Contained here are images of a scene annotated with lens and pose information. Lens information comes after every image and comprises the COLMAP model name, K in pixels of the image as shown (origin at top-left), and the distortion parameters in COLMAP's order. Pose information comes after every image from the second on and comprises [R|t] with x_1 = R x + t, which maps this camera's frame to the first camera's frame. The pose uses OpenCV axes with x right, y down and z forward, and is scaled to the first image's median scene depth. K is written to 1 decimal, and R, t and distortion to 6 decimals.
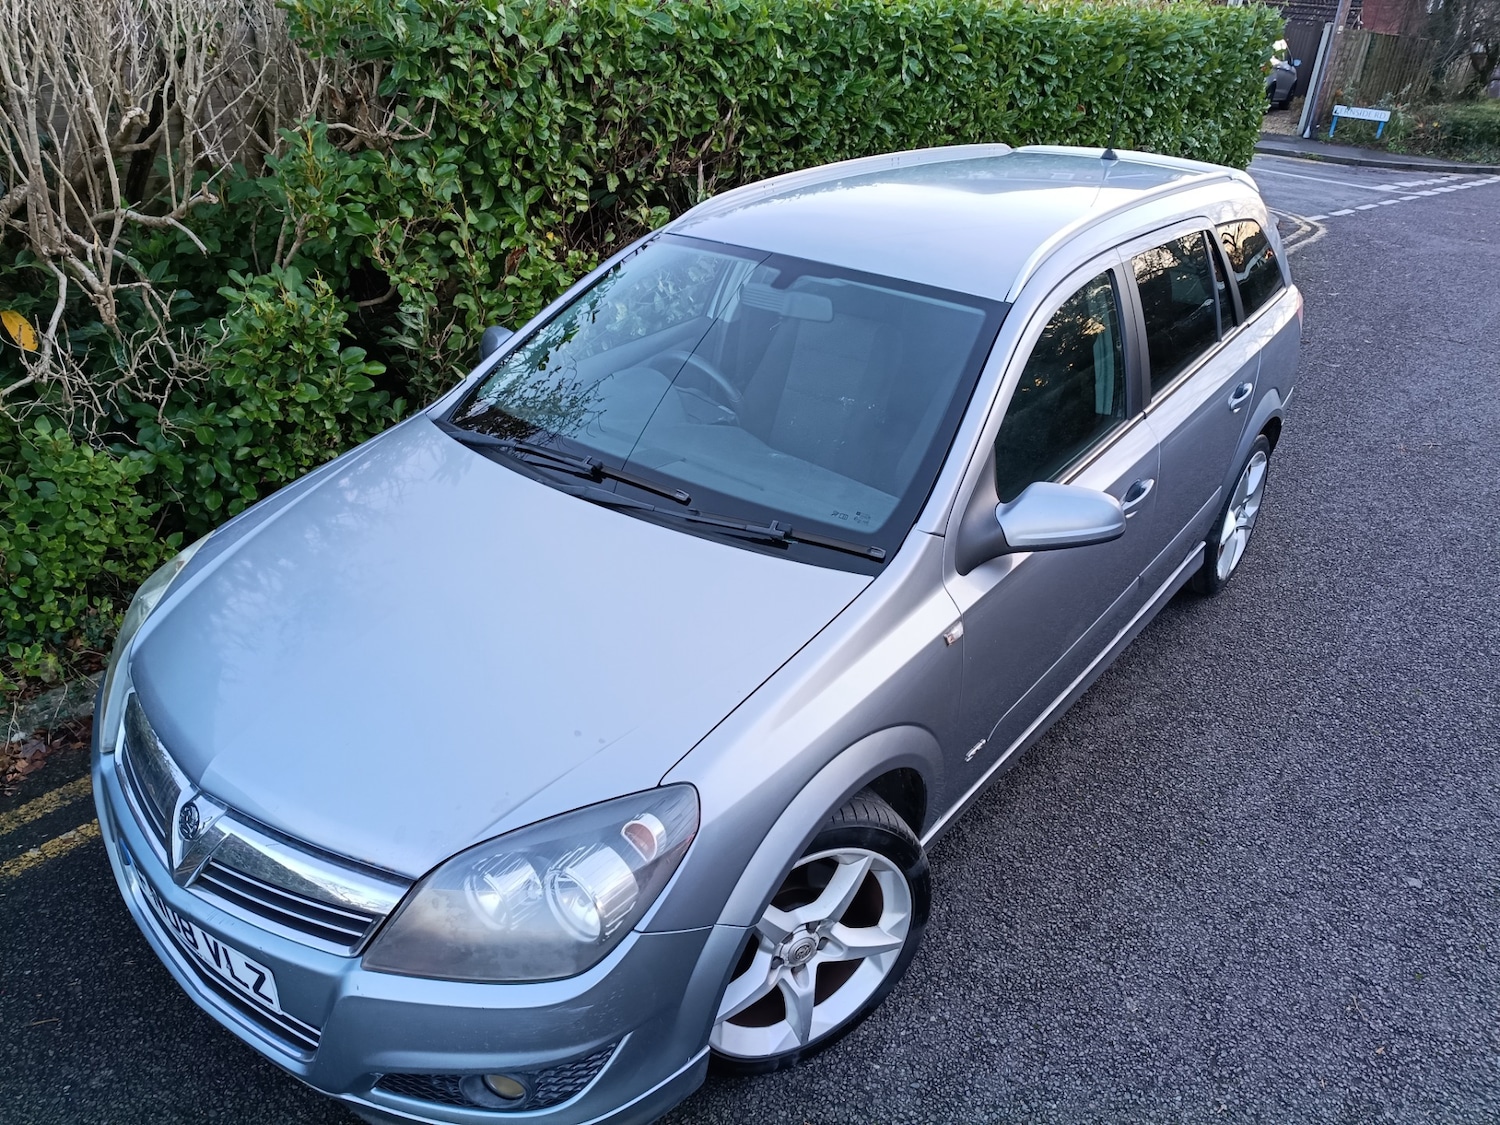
lens RADIAL K [[1161.9, 0, 755.7], [0, 1161.9, 544.1], [0, 0, 1]] dist [-0.019011, 0.000029]
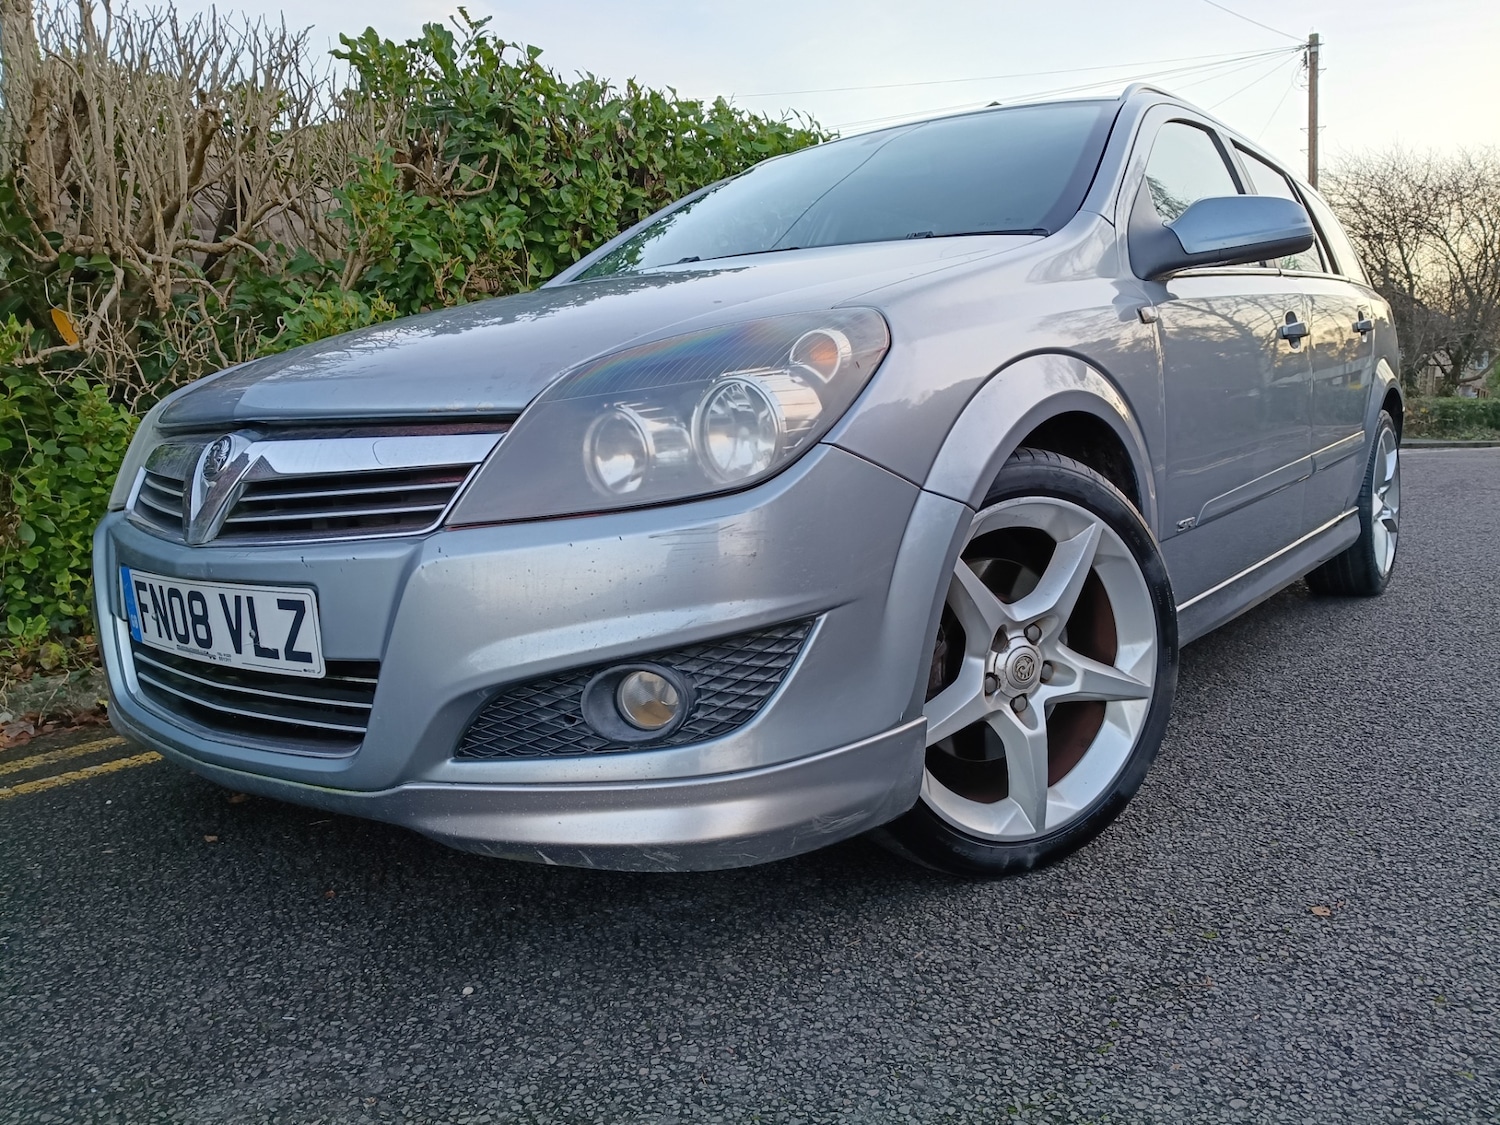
lens RADIAL K [[1156.4, 0, 745.7], [0, 1156.4, 568.1], [0, 0, 1]] dist [-0.017642, 0.005459]
pose [[0.997123, -0.074579, -0.013571, -0.085595], [0.065716, 0.939696, -0.335637, 0.371290], [0.037784, 0.333780, 0.941894, 0.200016]]
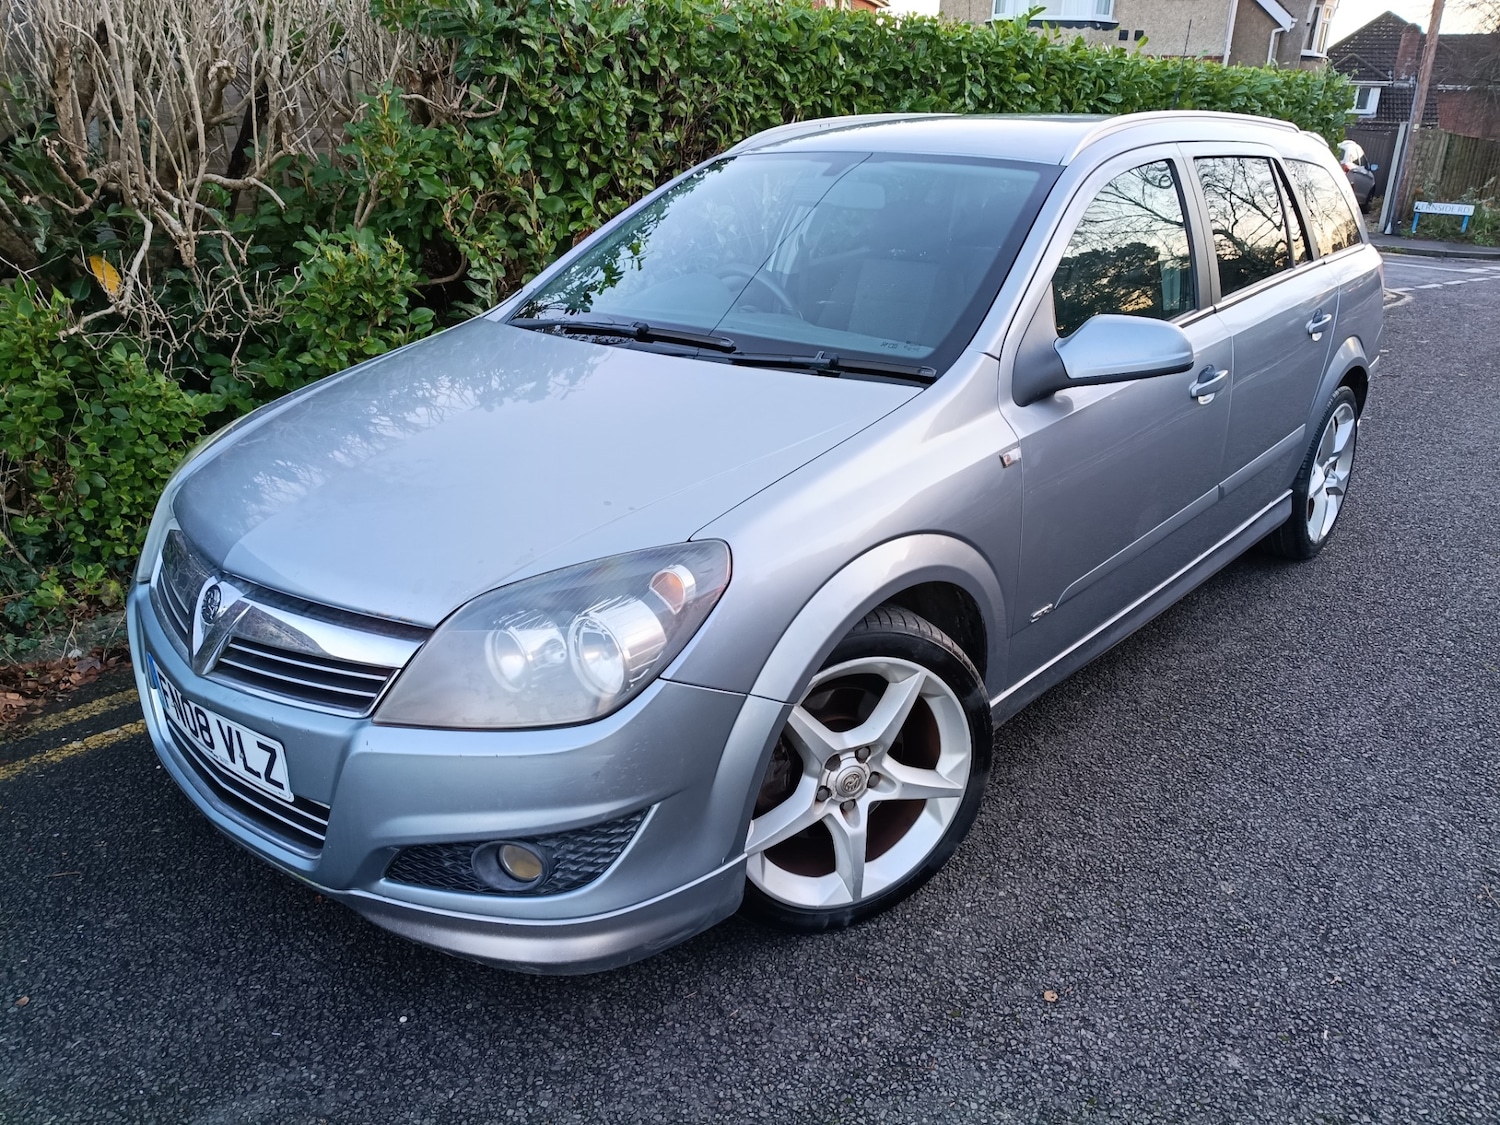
lens RADIAL K [[1158.3, 0, 753.5], [0, 1158.3, 555.2], [0, 0, 1]] dist [-0.016064, 0.000011]
pose [[0.997024, -0.009961, -0.076449, 0.024178], [0.000695, 0.992739, -0.120285, 0.199164], [0.077093, 0.119874, 0.989791, 0.044513]]
